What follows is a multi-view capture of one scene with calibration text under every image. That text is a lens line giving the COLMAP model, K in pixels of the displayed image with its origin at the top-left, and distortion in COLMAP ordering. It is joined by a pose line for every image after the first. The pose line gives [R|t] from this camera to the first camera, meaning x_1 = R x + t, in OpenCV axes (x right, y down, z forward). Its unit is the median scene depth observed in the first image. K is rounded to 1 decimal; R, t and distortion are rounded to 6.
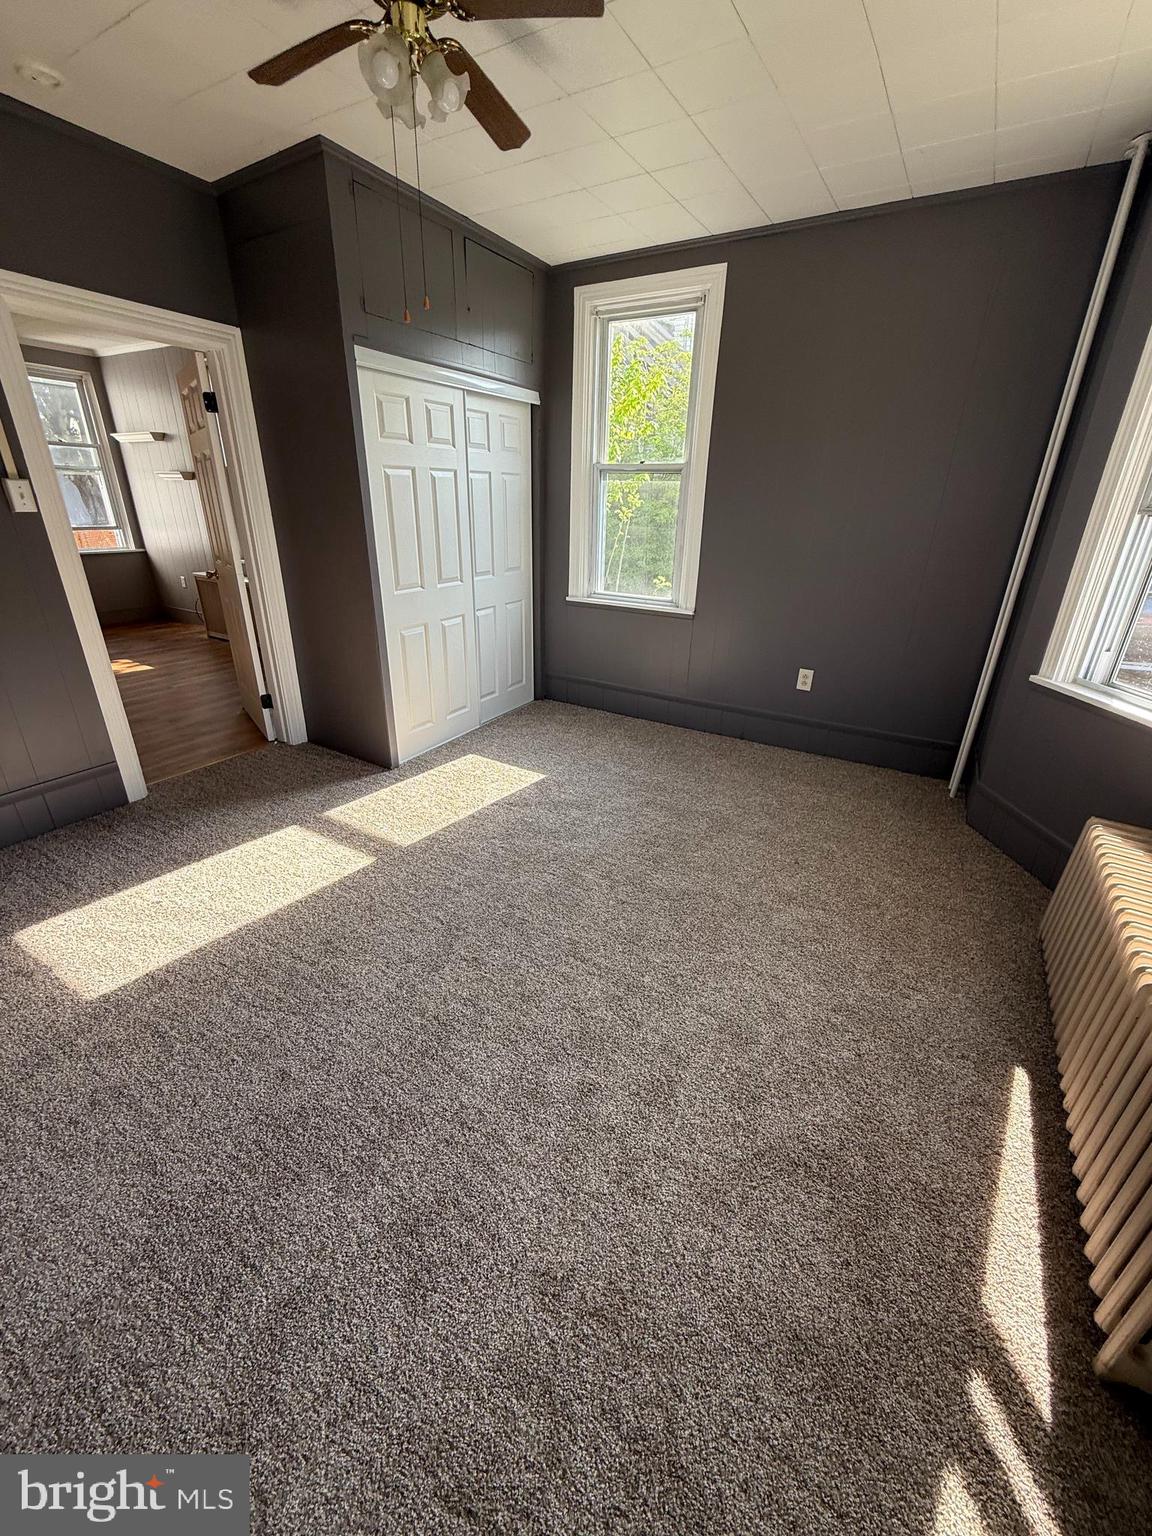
lens RADIAL K [[612.8, 0, 579.1], [0, 612.8, 765.2], [0, 0, 1]] dist [0.001052, 0.000106]
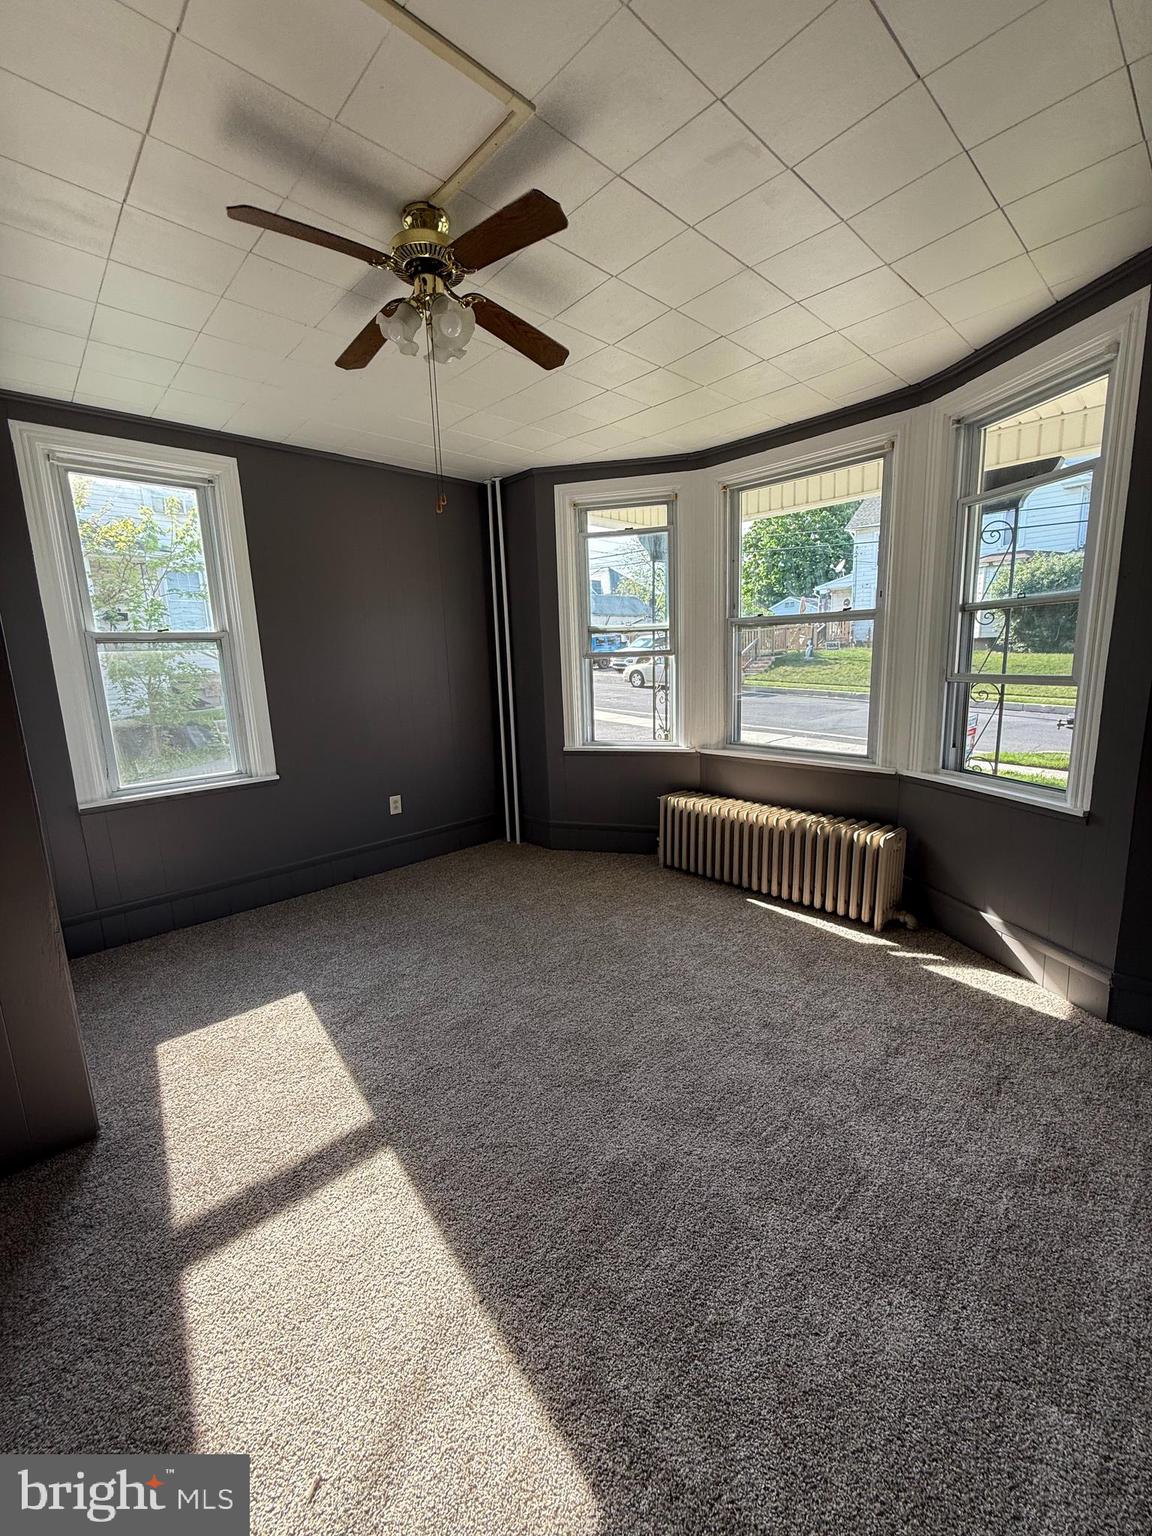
lens RADIAL K [[612.8, 0, 579.1], [0, 612.8, 765.2], [0, 0, 1]] dist [0.001052, 0.000106]
pose [[0.272874, -0.202851, 0.940421, -0.711542], [0.422145, 0.903630, 0.072425, -0.169840], [-0.864484, 0.377231, 0.332210, 0.341796]]
